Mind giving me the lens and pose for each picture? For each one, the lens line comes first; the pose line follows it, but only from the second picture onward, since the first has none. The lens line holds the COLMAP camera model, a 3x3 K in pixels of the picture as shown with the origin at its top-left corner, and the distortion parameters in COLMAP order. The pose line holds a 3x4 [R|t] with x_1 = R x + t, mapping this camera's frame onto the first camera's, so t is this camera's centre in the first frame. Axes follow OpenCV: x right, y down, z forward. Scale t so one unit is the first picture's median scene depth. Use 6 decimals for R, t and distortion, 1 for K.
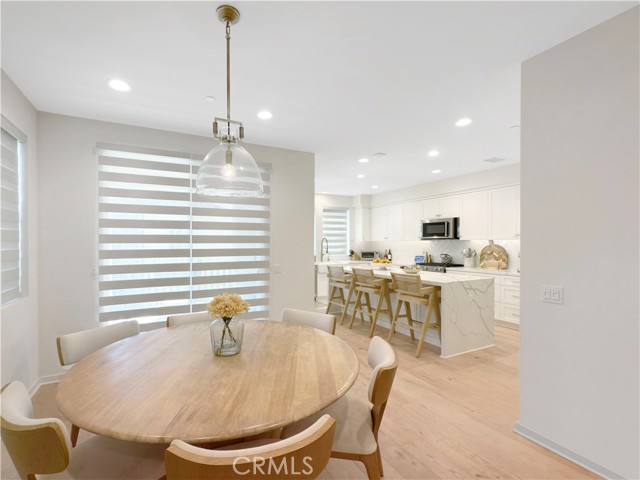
lens RADIAL K [[266.2, 0, 296.3], [0, 266.2, 248.4], [0, 0, 1]] dist [0.003223, -0.001160]
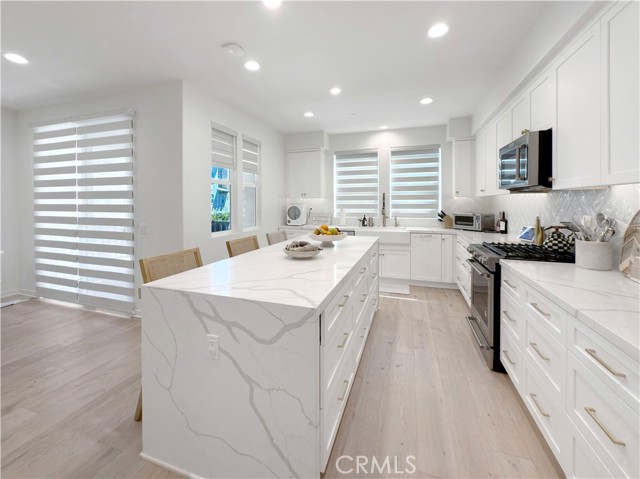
lens RADIAL K [[266.2, 0, 292.8], [0, 266.2, 208.4], [0, 0, 1]] dist [0.003223, -0.001160]
pose [[0.733916, 0.018213, -0.678996, 0.574940], [-0.014390, 0.999833, 0.011265, -0.004231], [0.679088, 0.001503, 0.734055, 0.467587]]
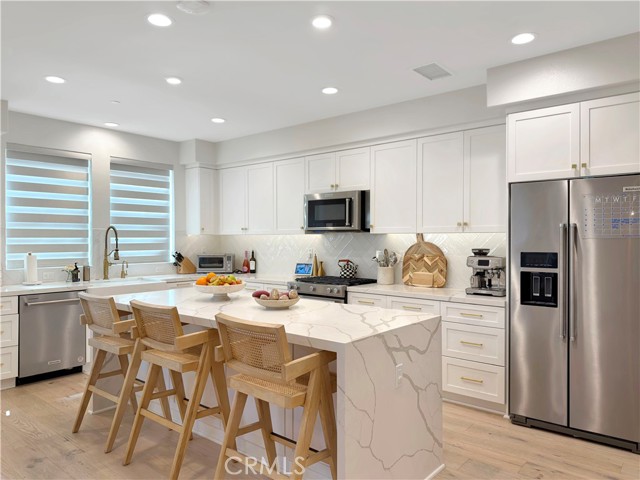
lens RADIAL K [[436.8, 0, 318.6], [0, 436.8, 242.2], [0, 0, 1]] dist [0.060002, -0.002621]
pose [[0.902264, 0.003488, 0.431169, 0.143174], [0.002303, 0.999914, -0.012907, -0.002974], [-0.431177, 0.012638, 0.902179, 0.254858]]
